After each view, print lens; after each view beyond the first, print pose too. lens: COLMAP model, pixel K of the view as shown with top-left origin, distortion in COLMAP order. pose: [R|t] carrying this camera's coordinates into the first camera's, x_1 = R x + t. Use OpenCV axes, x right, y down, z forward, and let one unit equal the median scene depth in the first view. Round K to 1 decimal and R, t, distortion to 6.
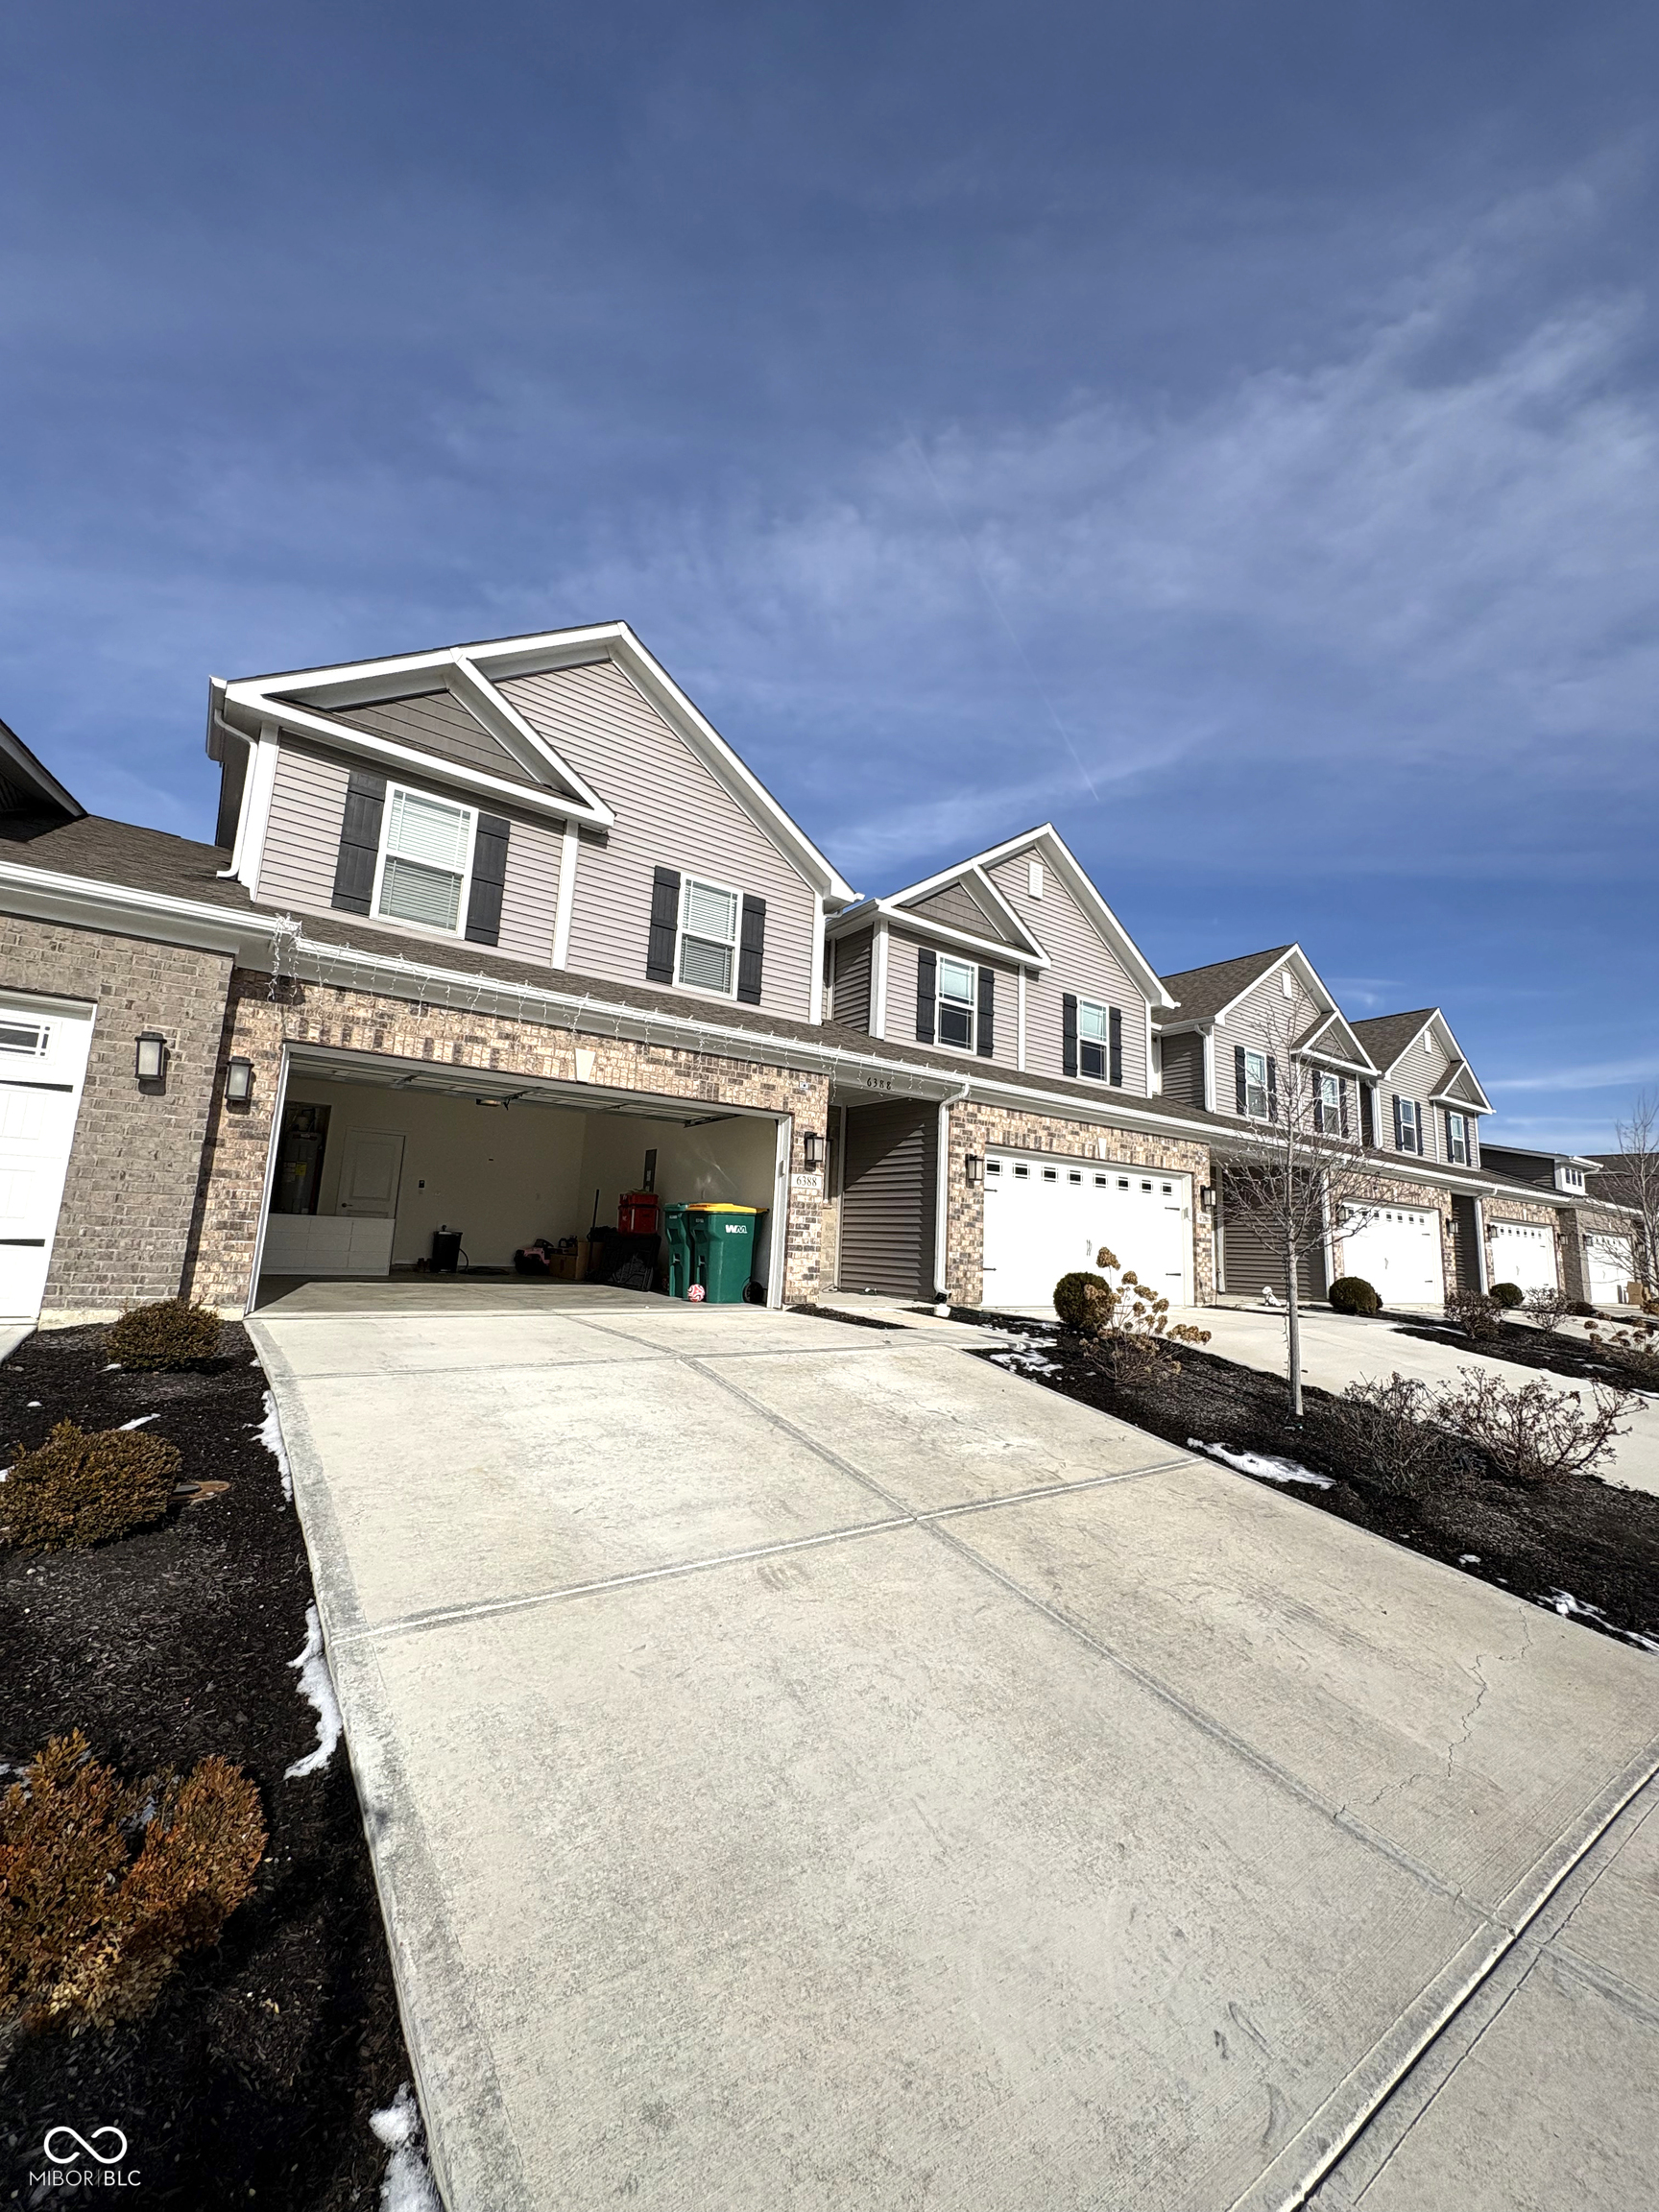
lens RADIAL K [[879.0, 0, 769.7], [0, 879.0, 1061.9], [0, 0, 1]] dist [-0.000551, -0.001056]
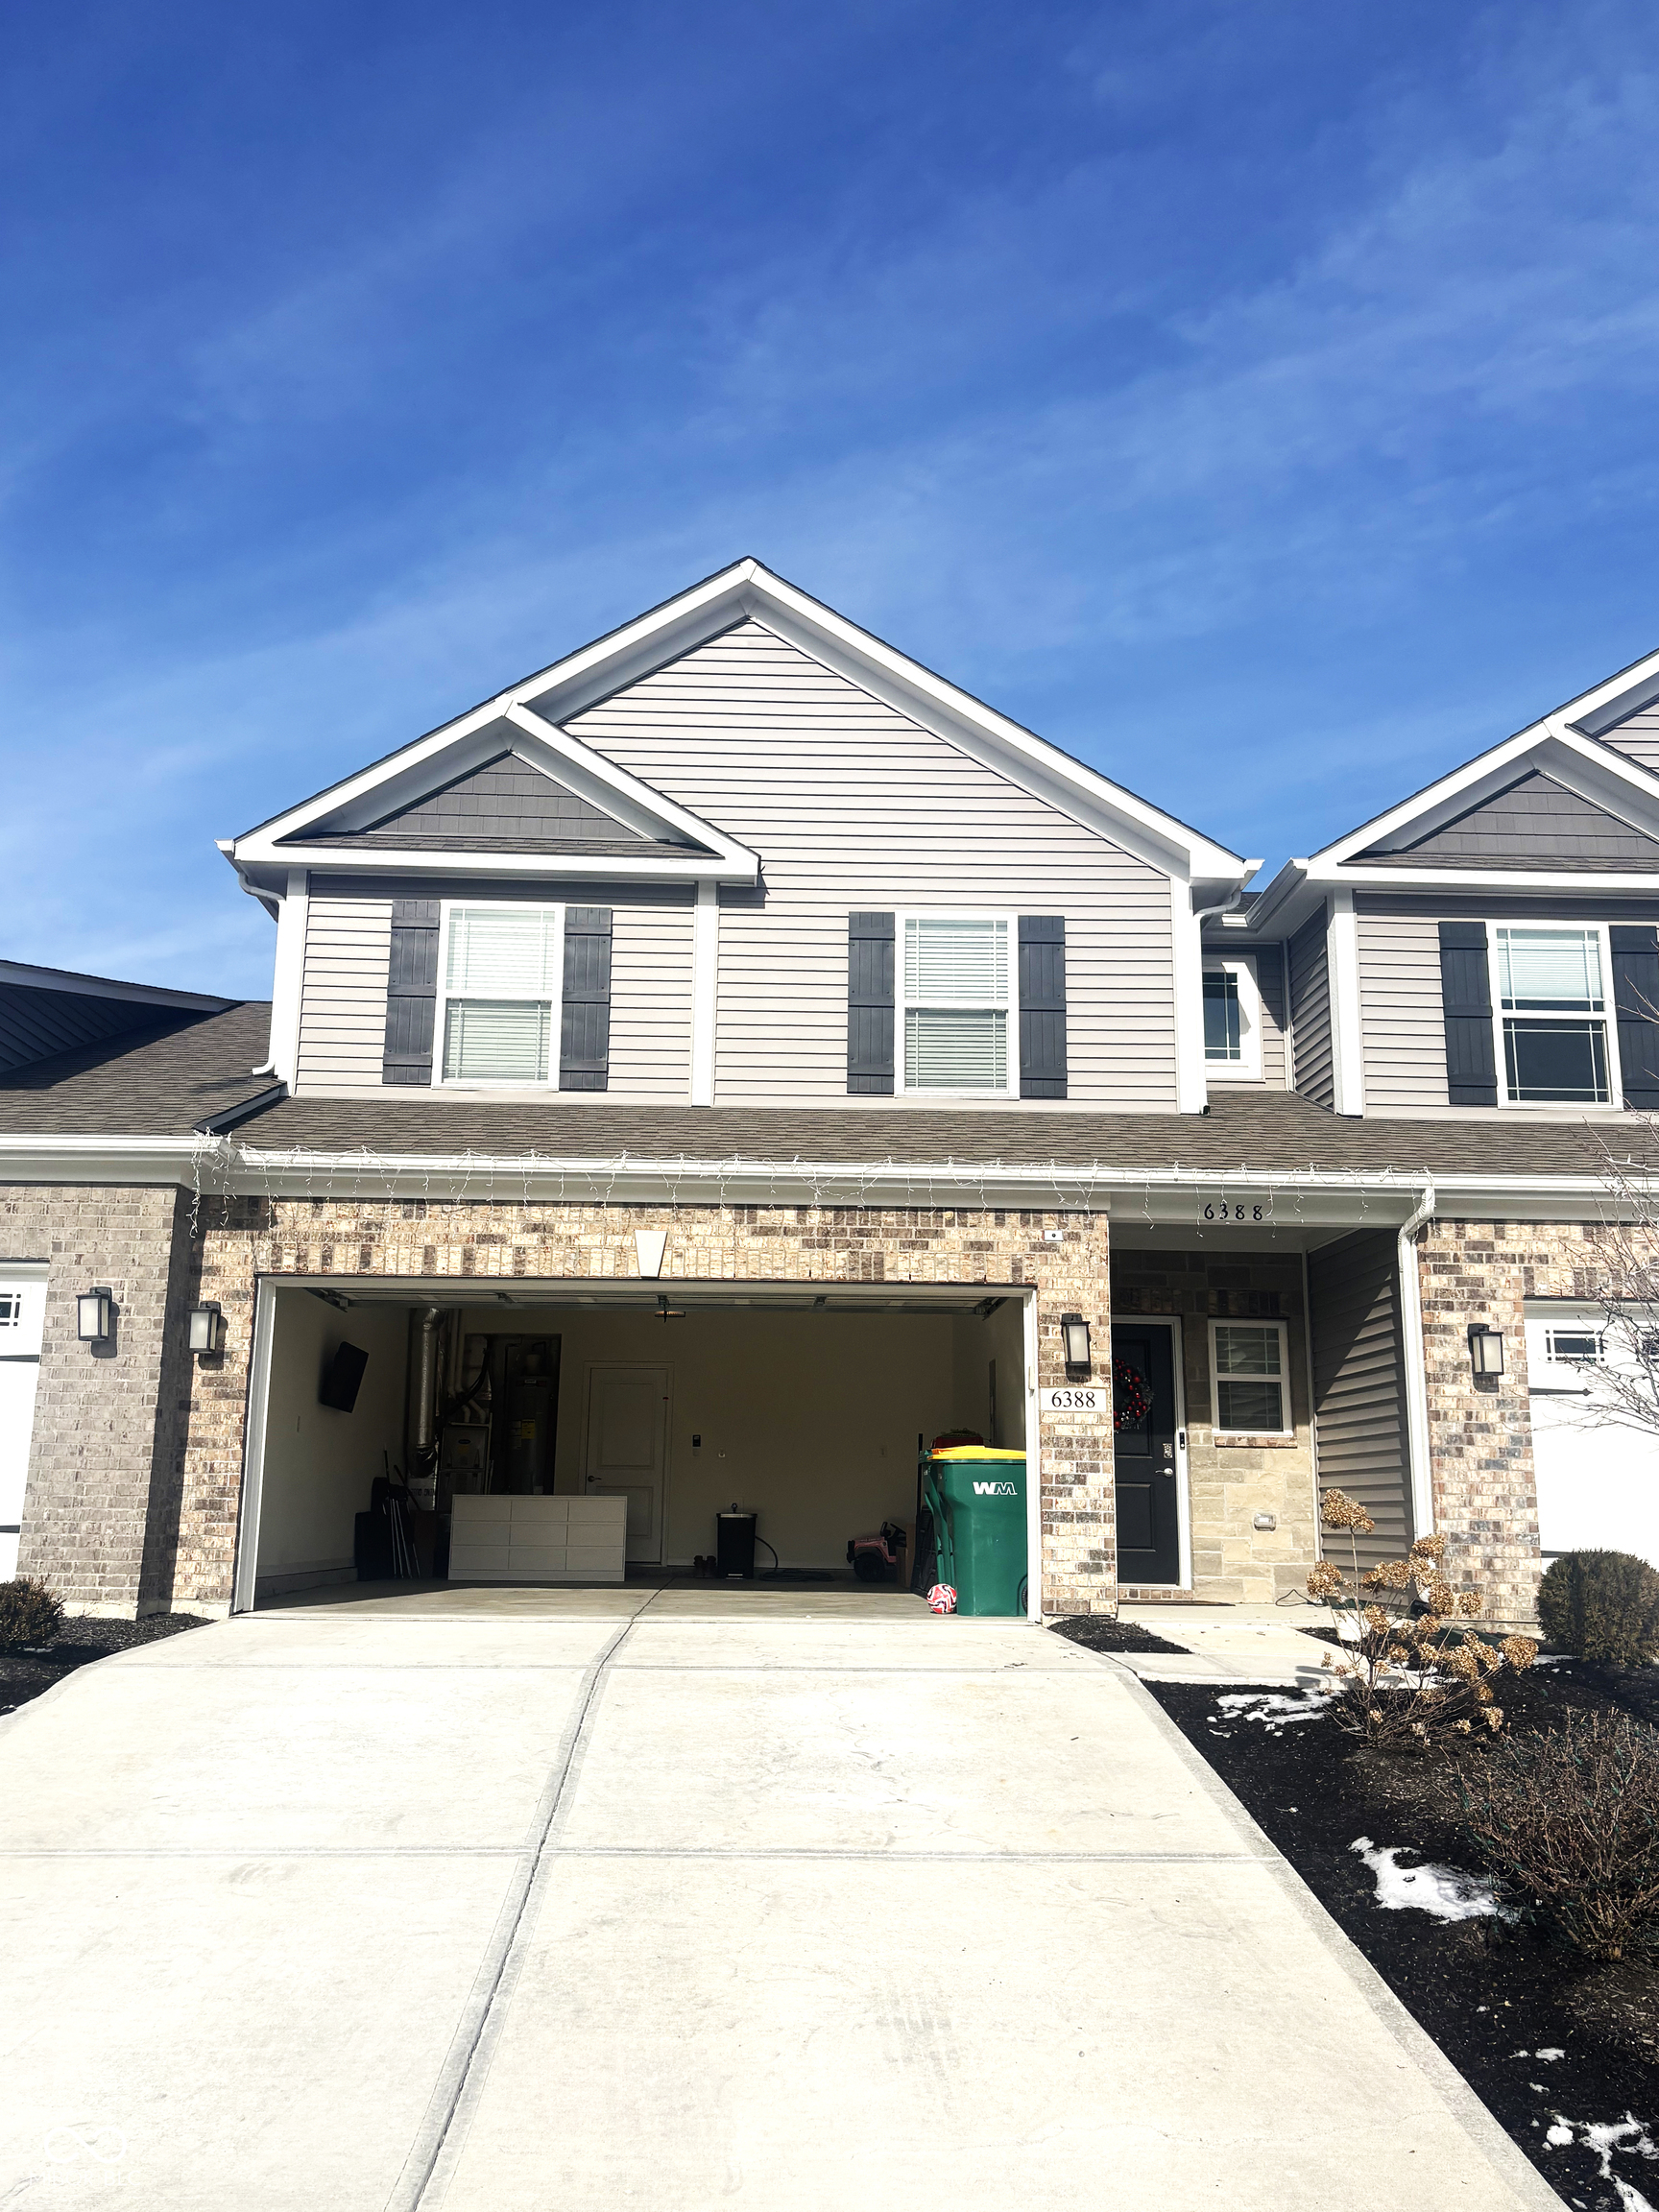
lens RADIAL K [[1736.9, 0, 828.4], [0, 1736.9, 1096.3], [0, 0, 1]] dist [0.052075, -0.044817]
pose [[0.828910, -0.161577, -0.535539, 0.565882], [0.131622, 0.986832, -0.094010, 0.025126], [0.543677, 0.007437, 0.839262, -0.056874]]
